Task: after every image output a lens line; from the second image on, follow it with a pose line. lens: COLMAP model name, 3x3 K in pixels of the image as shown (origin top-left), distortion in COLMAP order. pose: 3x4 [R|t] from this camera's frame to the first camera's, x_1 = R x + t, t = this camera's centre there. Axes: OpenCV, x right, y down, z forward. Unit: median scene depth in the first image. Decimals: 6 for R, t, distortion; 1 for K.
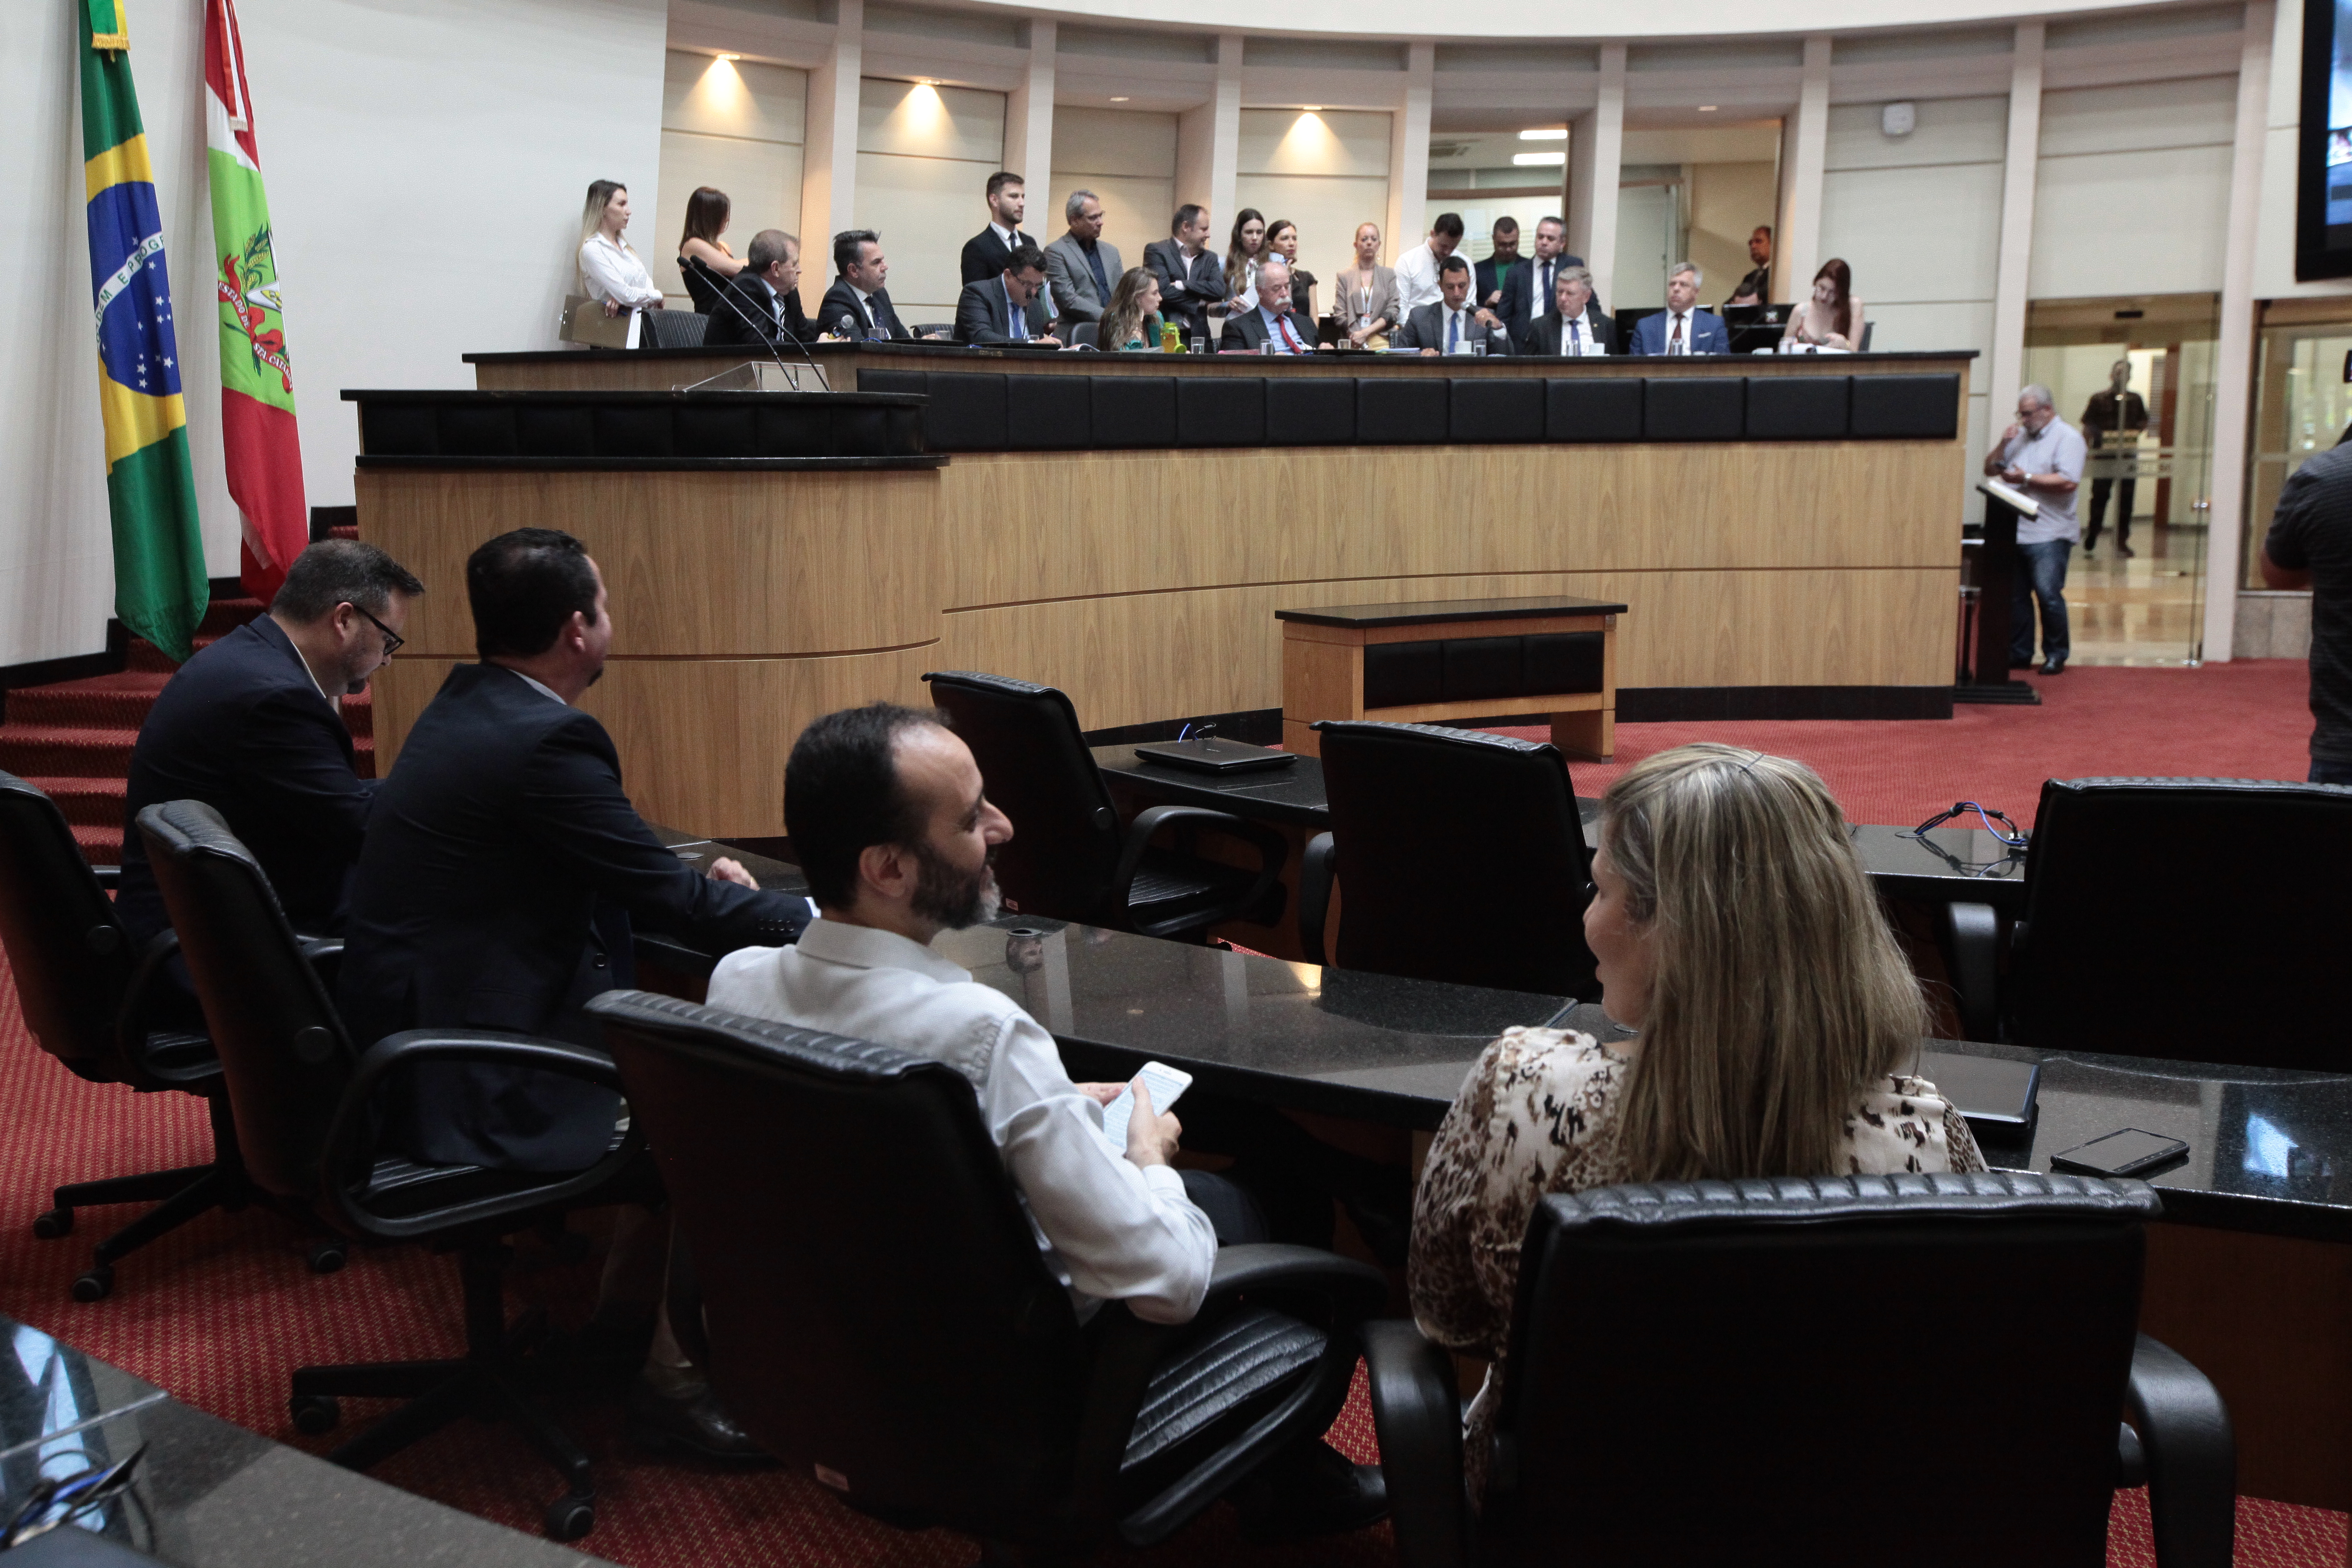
lens RADIAL K [[2002.0, 0, 1176.0], [0, 2002.0, 784.0], [0, 0, 1]] dist [0.053896, 0.007112]
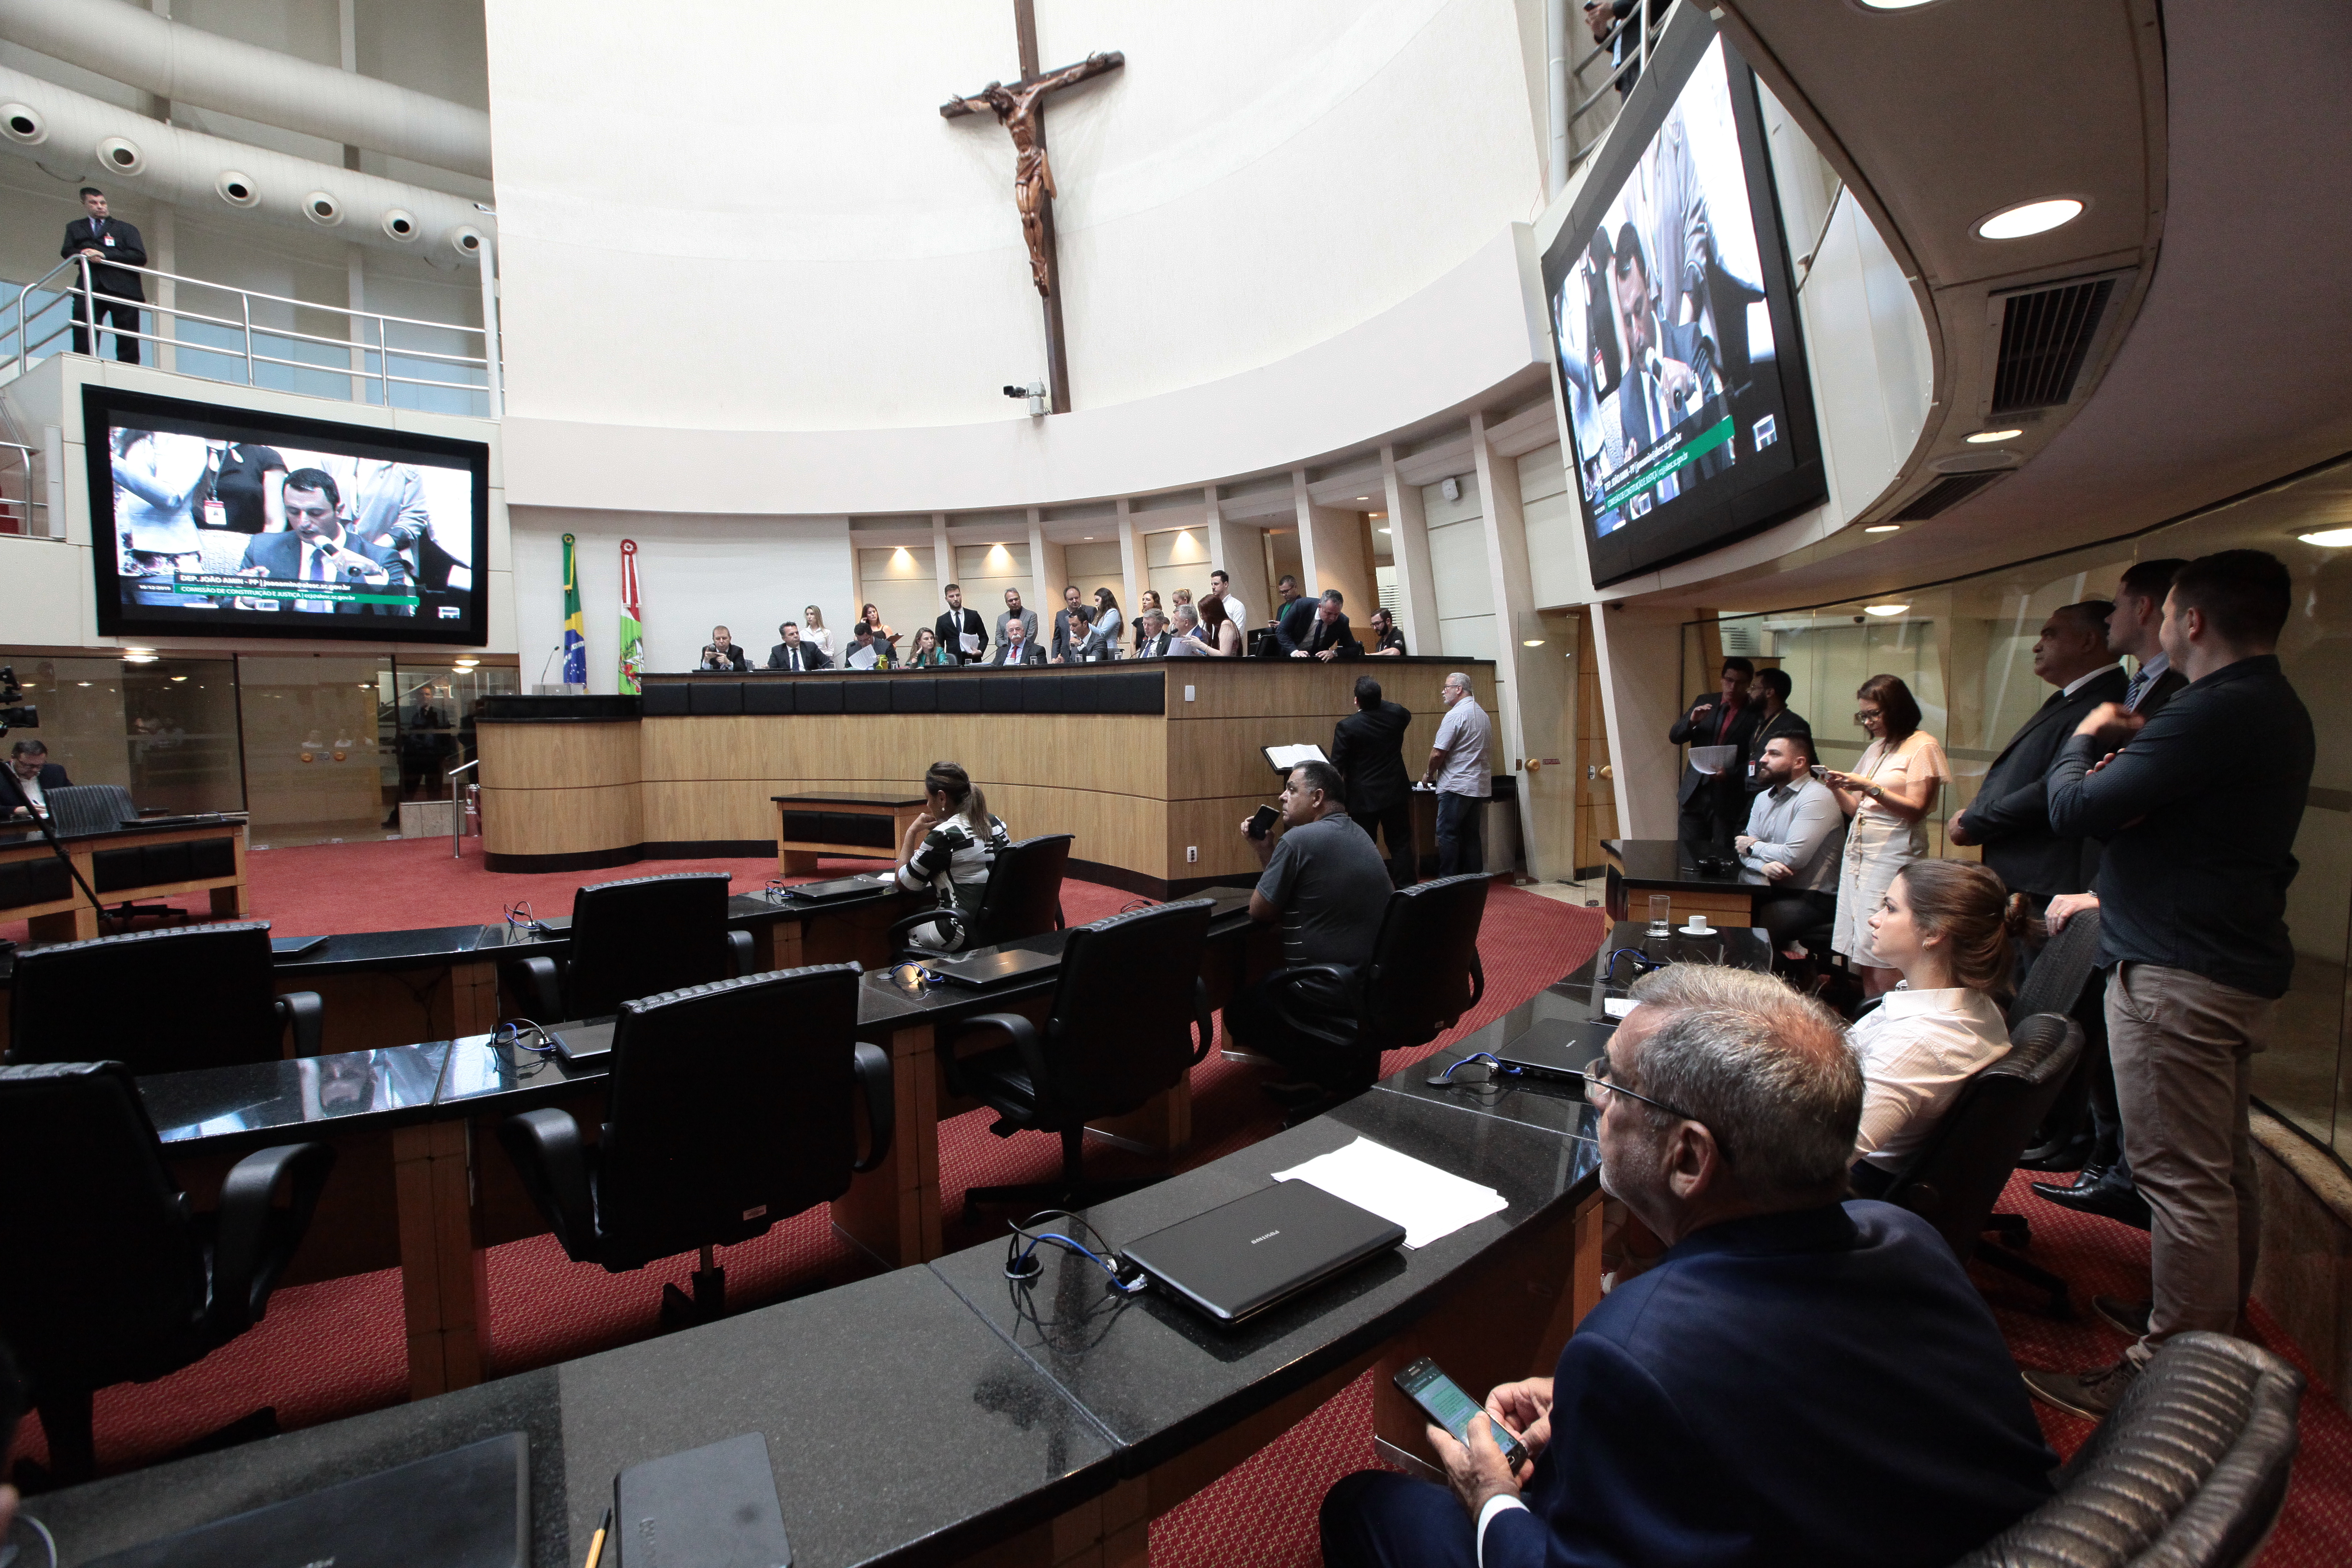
lens RADIAL K [[975.5, 0, 1176.0], [0, 975.5, 784.0], [0, 0, 1]] dist [-0.000224, -0.000008]
pose [[0.882372, 0.043583, -0.468530, 0.800057], [-0.083349, 0.994433, -0.064467, -0.062399], [0.463112, 0.095936, 0.881092, 0.297370]]
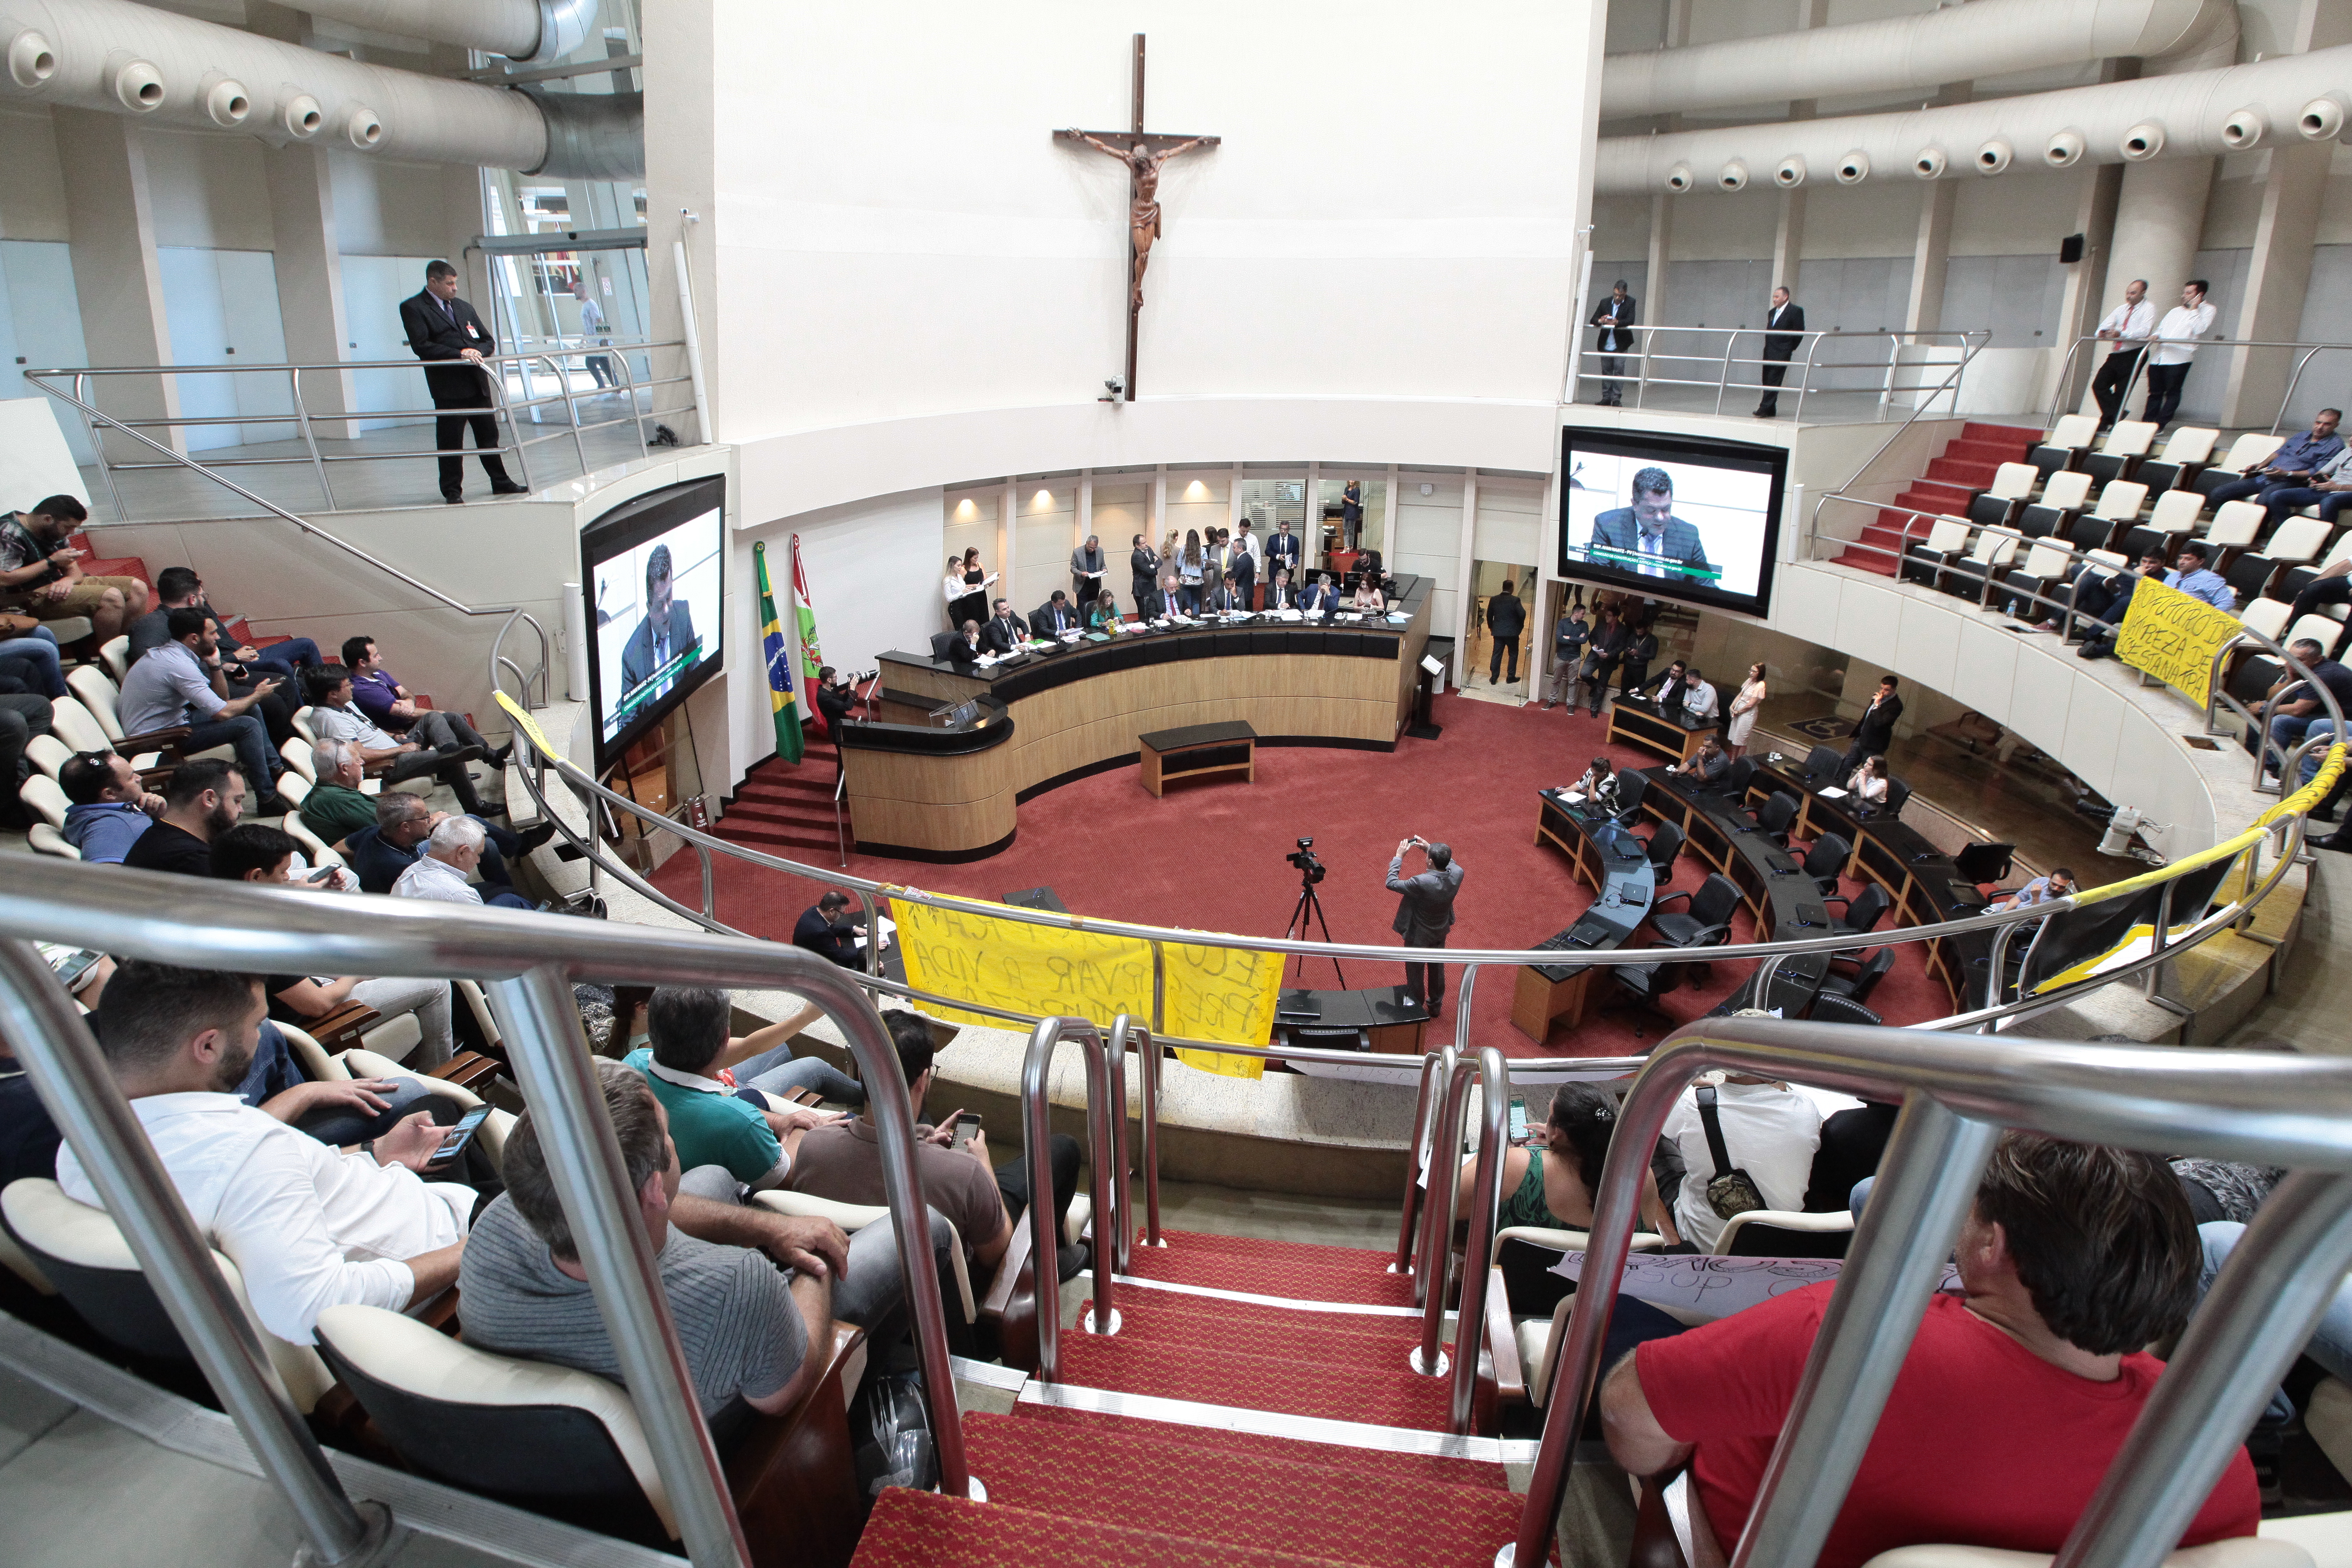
lens RADIAL K [[975.5, 0, 1176.0], [0, 975.5, 784.0], [0, 0, 1]] dist [-0.000224, -0.000008]
pose [[0.995754, 0.047823, -0.078655, 0.204823], [-0.027835, 0.970887, 0.237917, -0.332359], [0.087743, -0.234717, 0.968096, -0.401856]]
